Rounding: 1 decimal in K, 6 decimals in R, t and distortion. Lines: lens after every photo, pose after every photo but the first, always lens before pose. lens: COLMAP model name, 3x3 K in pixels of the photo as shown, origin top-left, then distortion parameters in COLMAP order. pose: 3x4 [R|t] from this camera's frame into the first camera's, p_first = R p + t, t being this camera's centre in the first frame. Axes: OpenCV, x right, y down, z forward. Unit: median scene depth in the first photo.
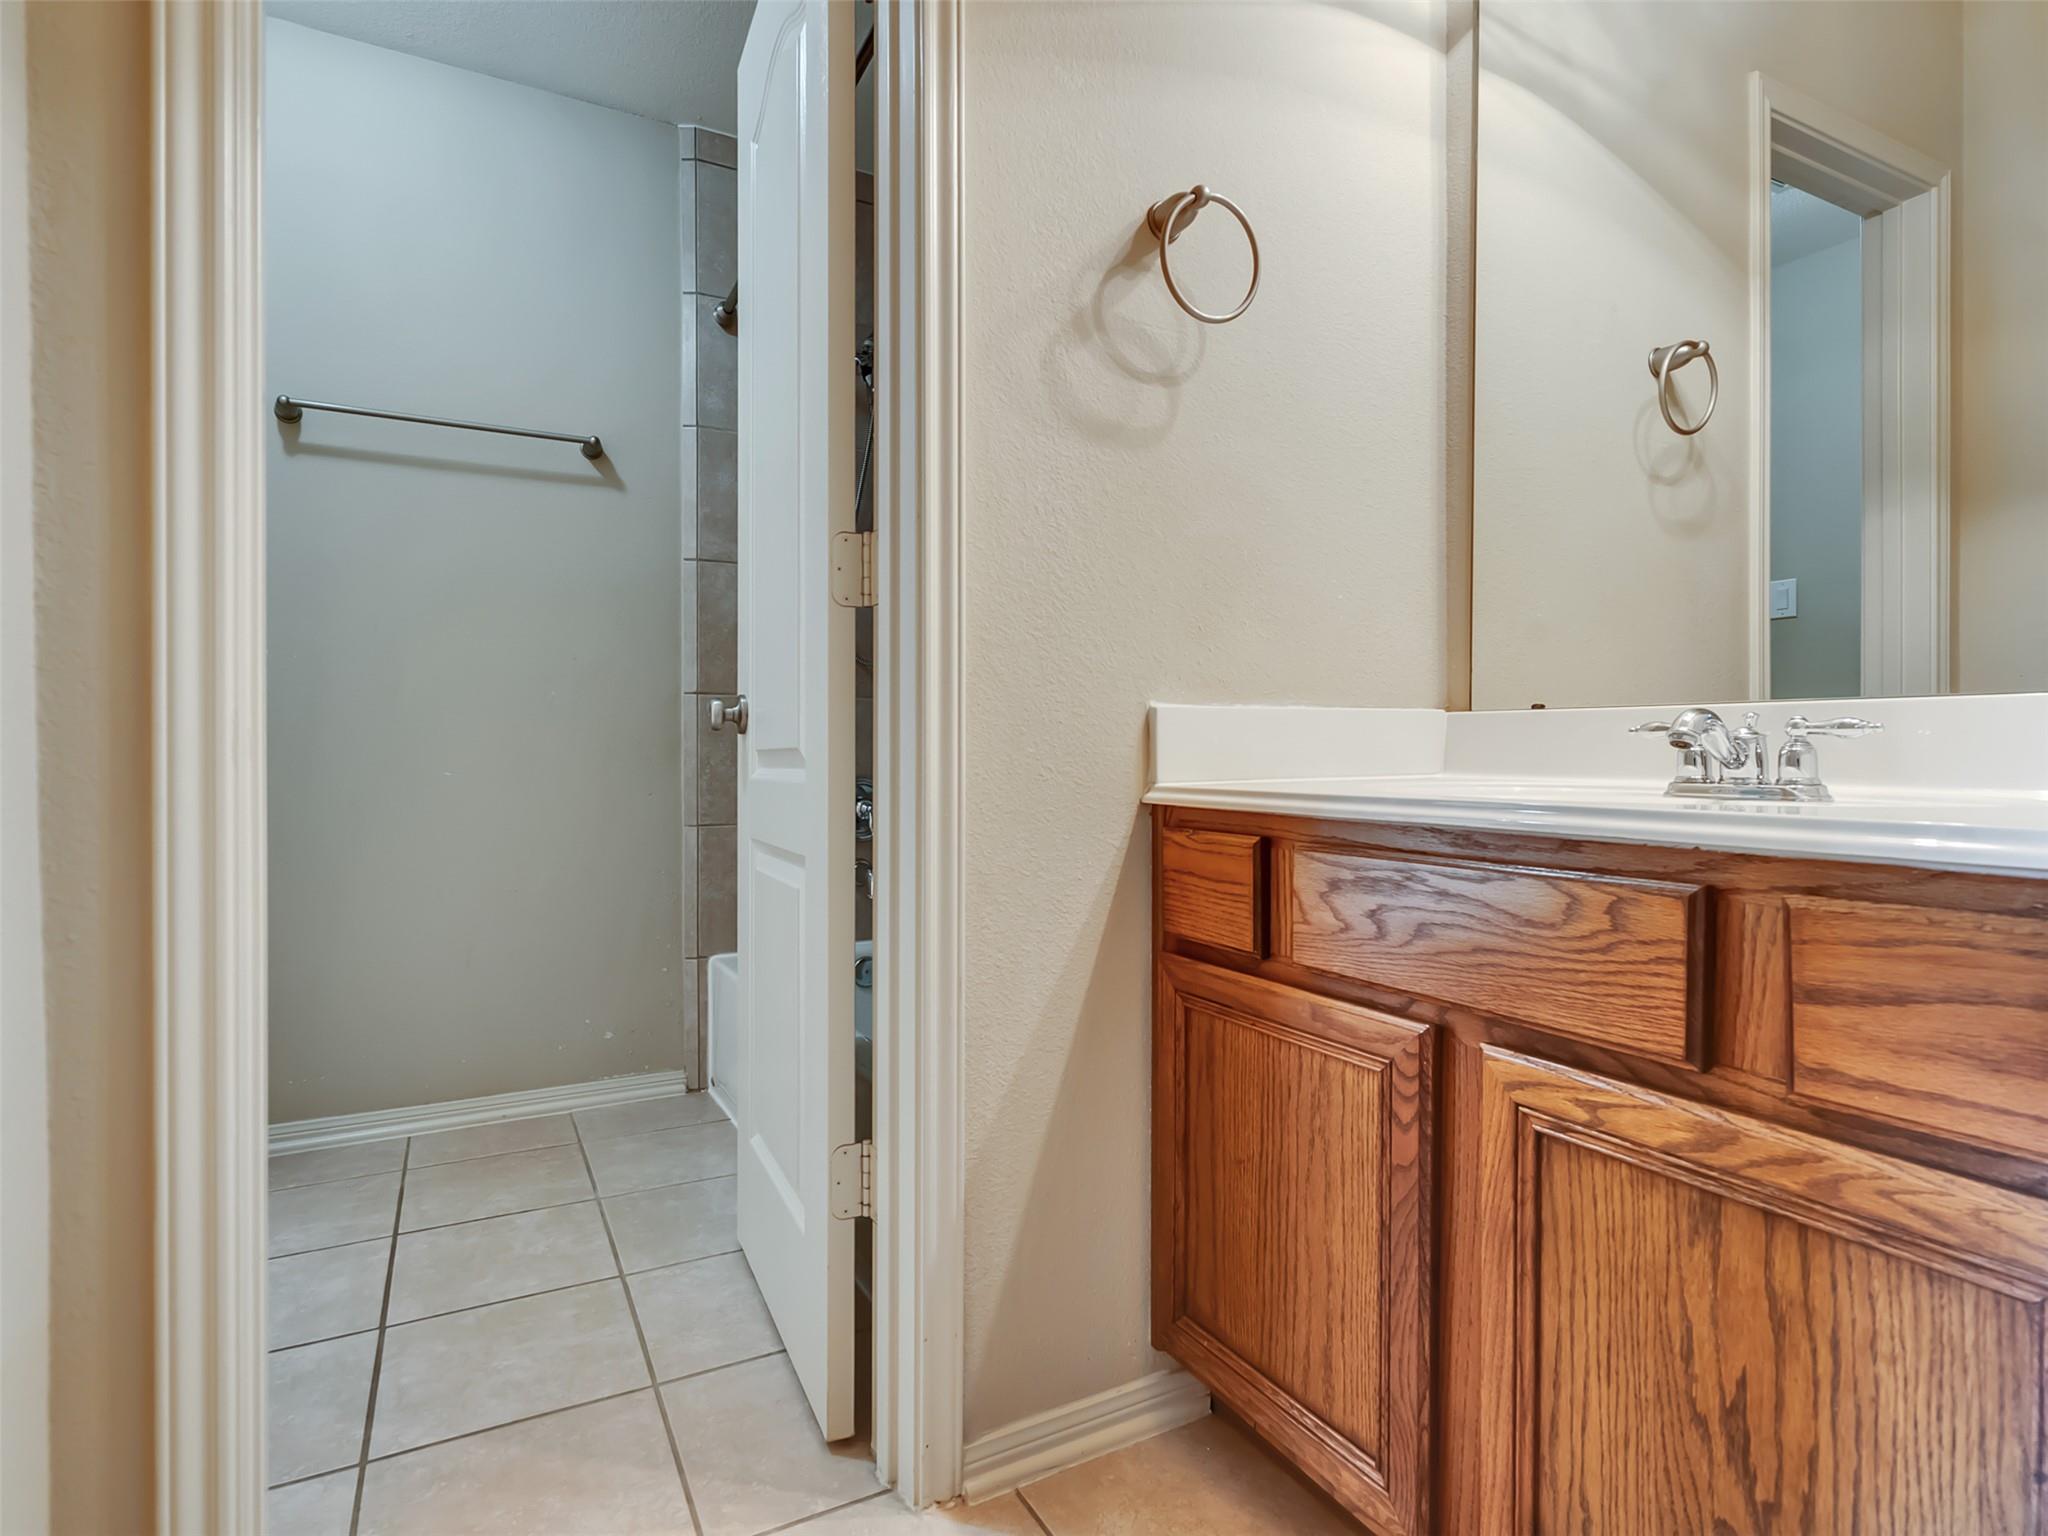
lens RADIAL K [[1050.2, 0, 1017.5], [0, 1050.2, 769.4], [0, 0, 1]] dist [0.000808, 0.002088]
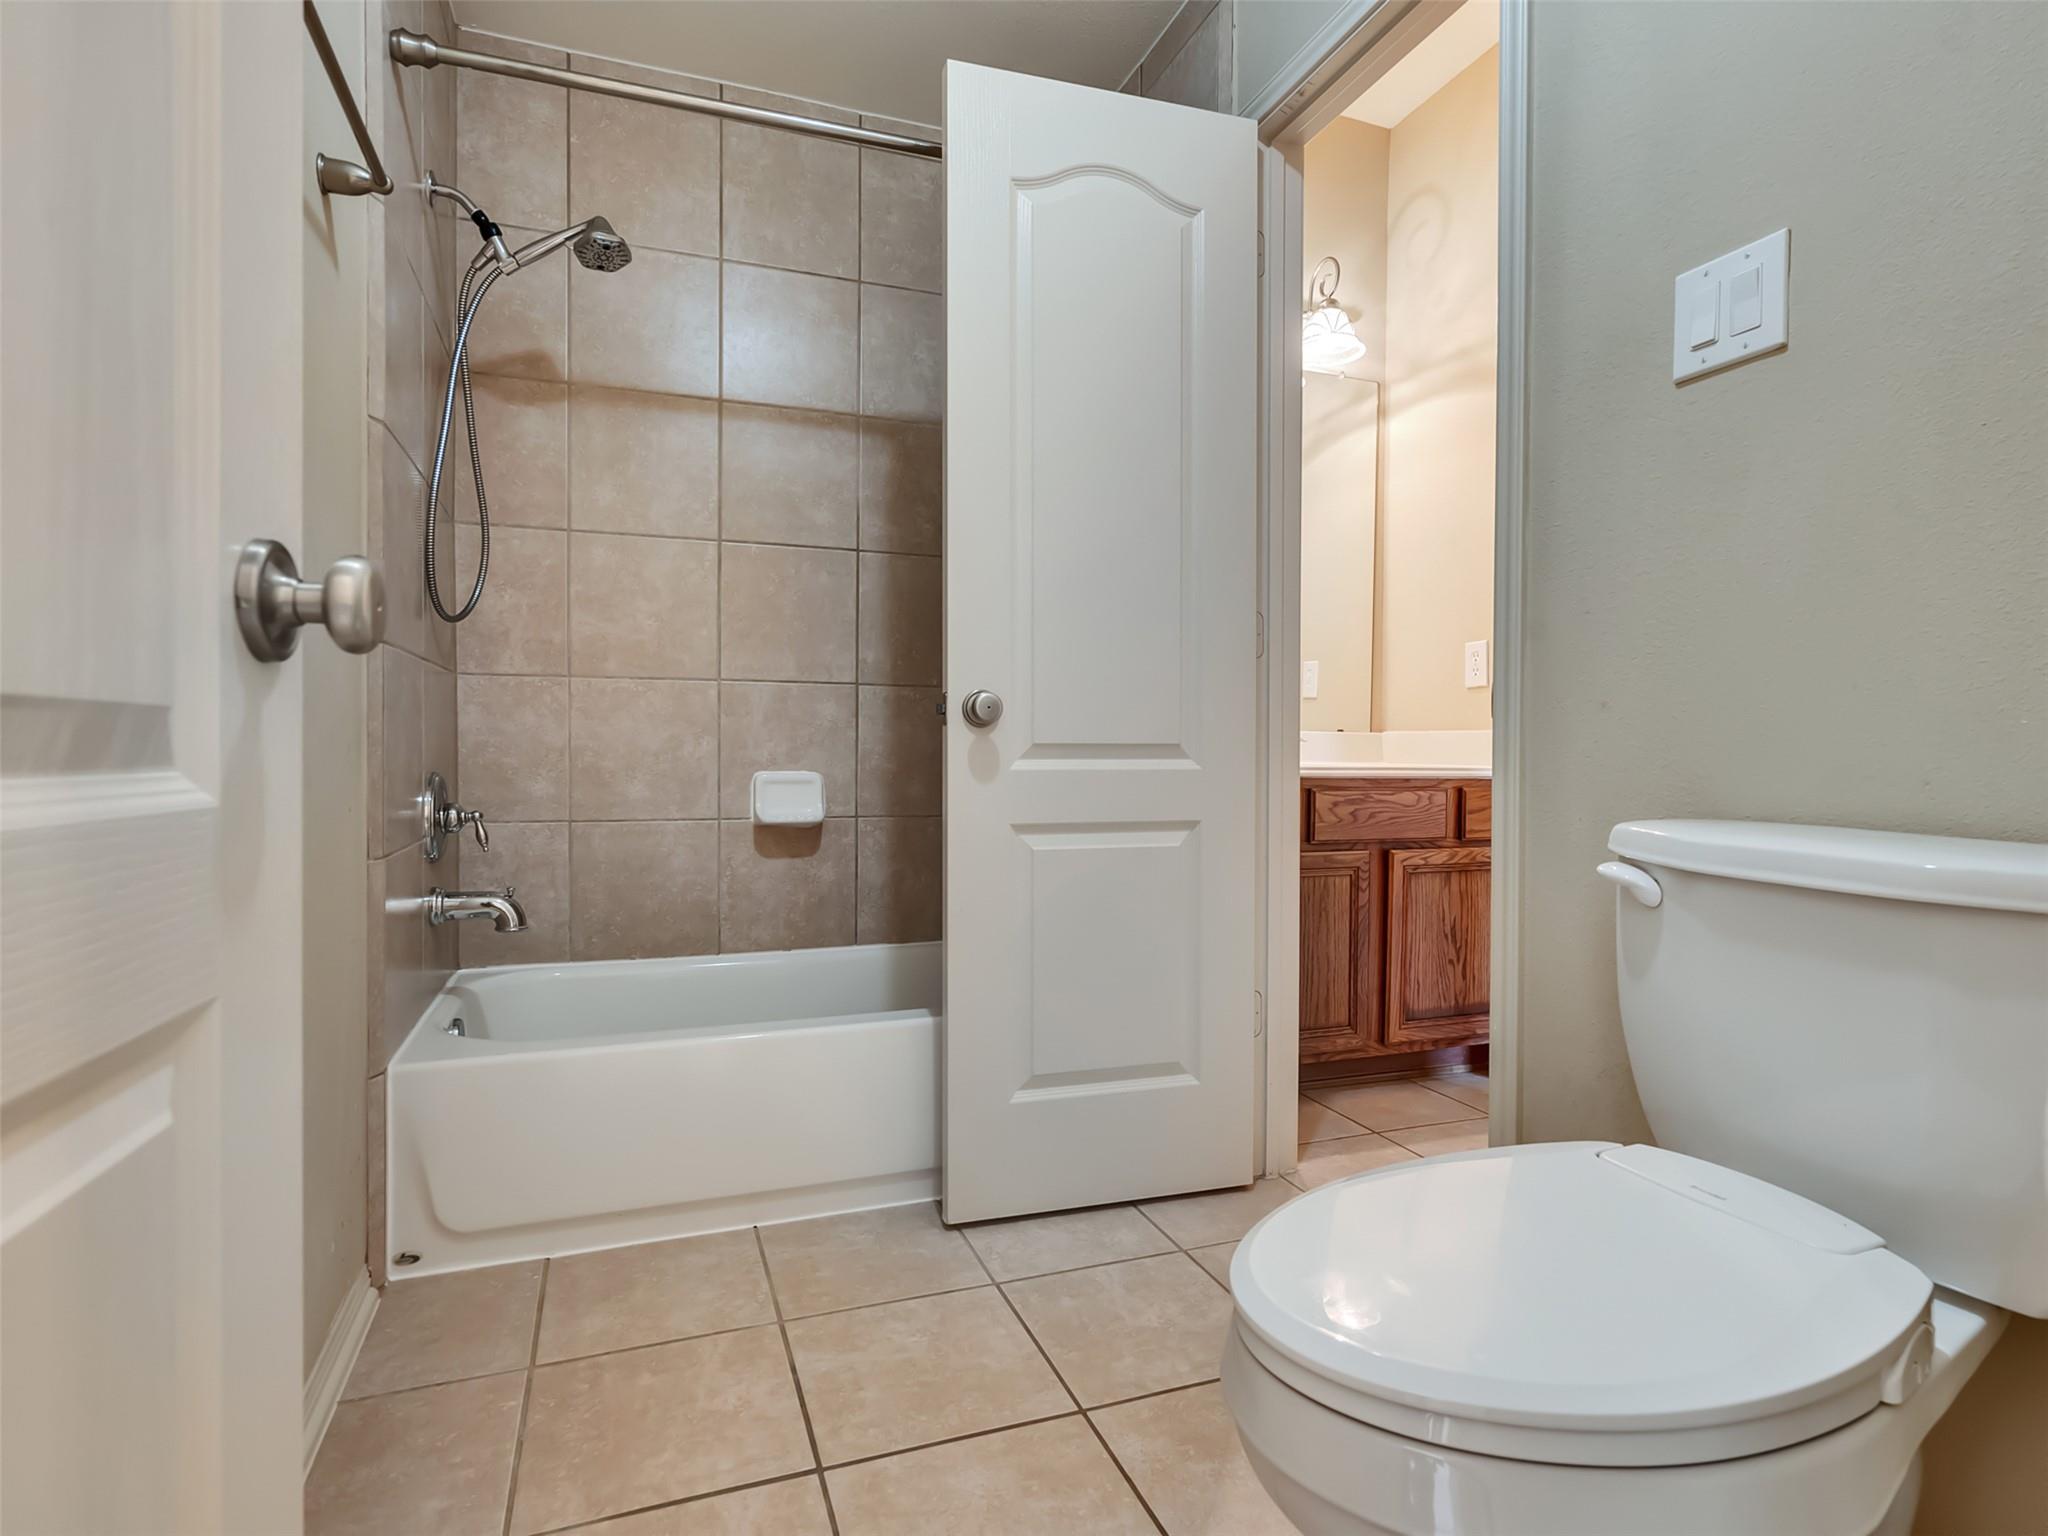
lens RADIAL K [[1050.2, 0, 1014.6], [0, 1050.2, 757.4], [0, 0, 1]] dist [0.000808, 0.002088]
pose [[0.130226, -0.008617, 0.991447, -2.326924], [0.004908, 0.999956, 0.008047, -0.023424], [-0.991472, 0.003818, 0.130263, 1.488469]]
